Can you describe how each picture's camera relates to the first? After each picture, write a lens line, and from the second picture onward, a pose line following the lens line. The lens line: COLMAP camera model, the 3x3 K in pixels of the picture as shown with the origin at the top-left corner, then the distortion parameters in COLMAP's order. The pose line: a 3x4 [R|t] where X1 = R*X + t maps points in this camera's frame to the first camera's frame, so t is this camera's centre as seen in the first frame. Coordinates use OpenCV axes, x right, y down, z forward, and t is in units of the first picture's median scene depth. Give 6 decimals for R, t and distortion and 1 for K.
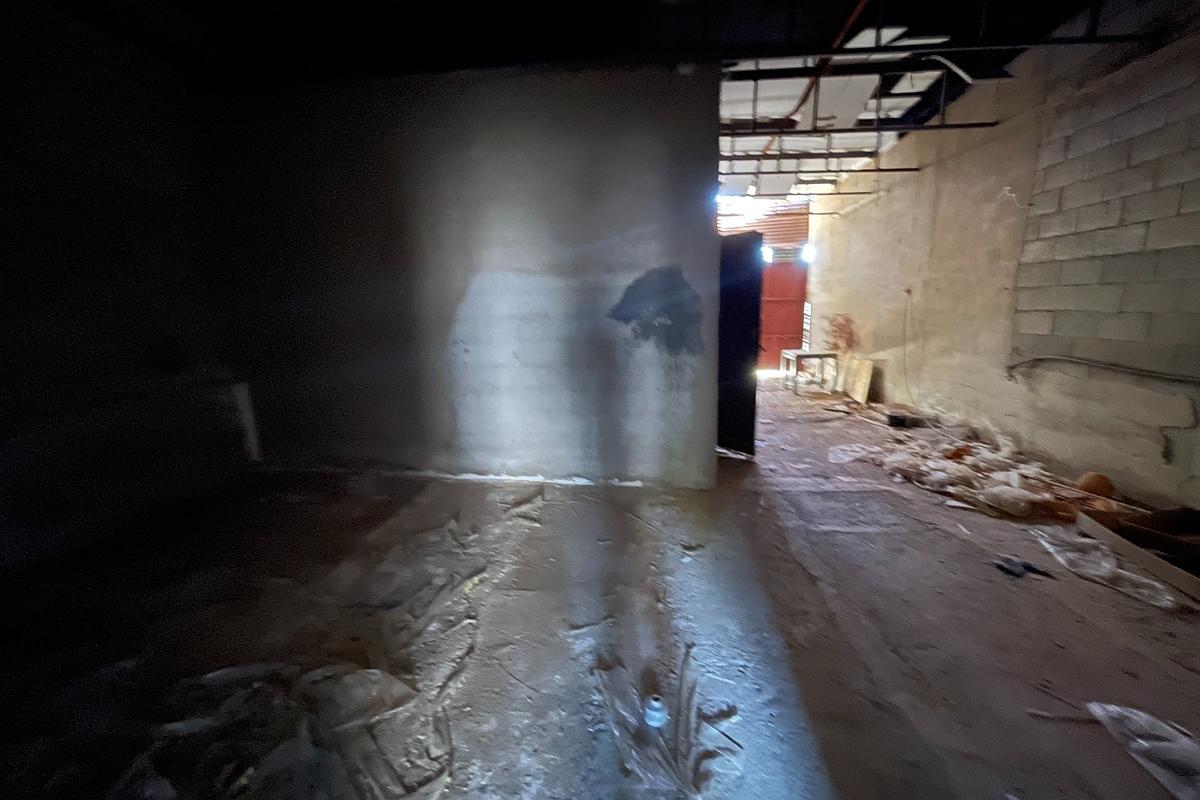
lens RADIAL K [[483.4, 0, 603.1], [0, 483.4, 387.9], [0, 0, 1]] dist [-0.000819, 0.001367]
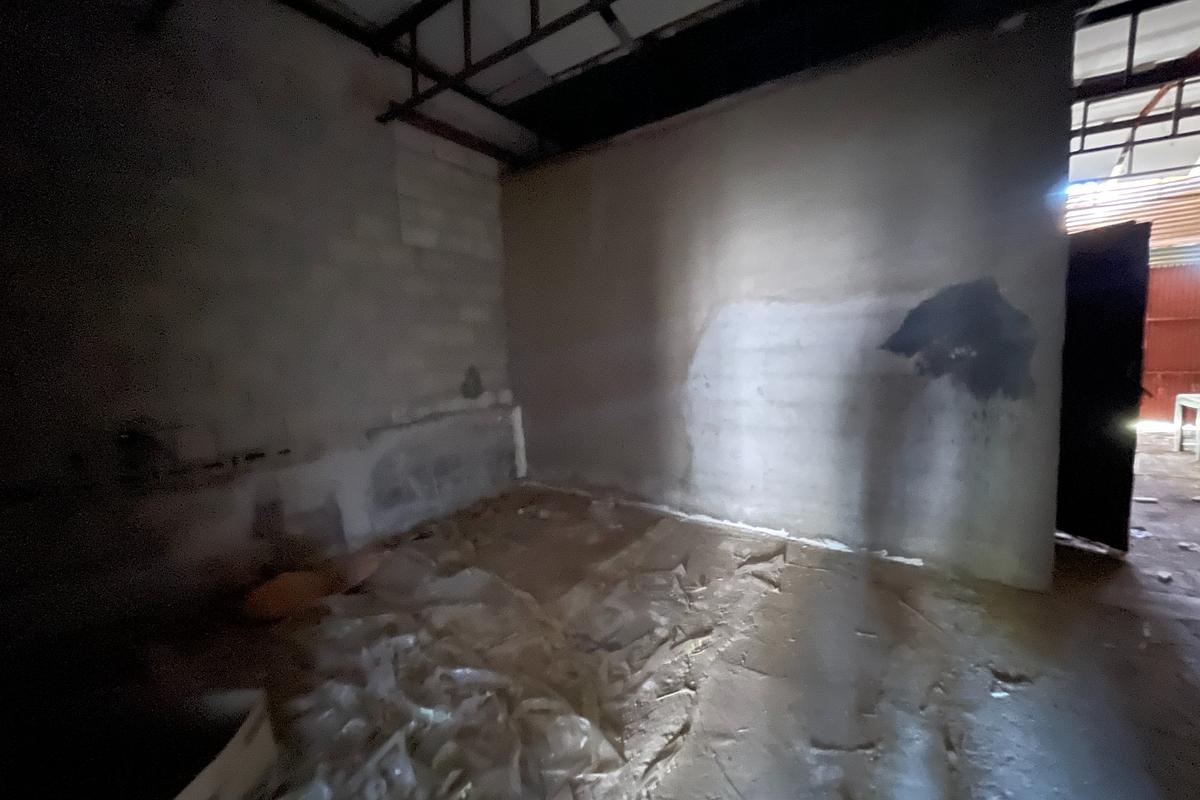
lens RADIAL K [[483.4, 0, 594.8], [0, 483.4, 398.8], [0, 0, 1]] dist [-0.000819, 0.001367]
pose [[0.869148, 0.036907, -0.493172, -0.004173], [-0.059666, 0.997753, -0.030485, -0.009617], [0.490939, 0.055921, 0.869397, 0.072101]]
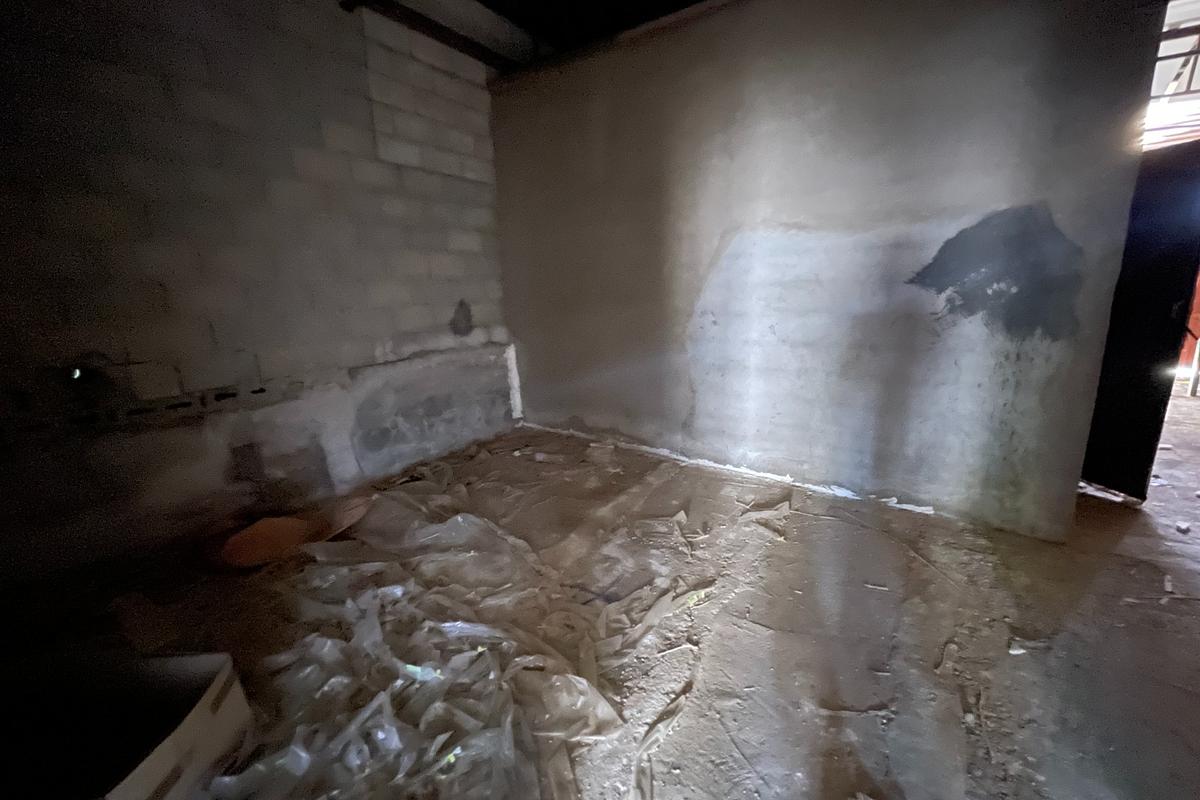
lens RADIAL K [[483.4, 0, 590.1], [0, 483.4, 397.7], [0, 0, 1]] dist [-0.000819, 0.001367]
pose [[0.866673, 0.105319, -0.487632, -0.038668], [-0.068095, 0.993288, 0.093504, -0.009242], [0.494207, -0.047832, 0.868027, 0.126746]]
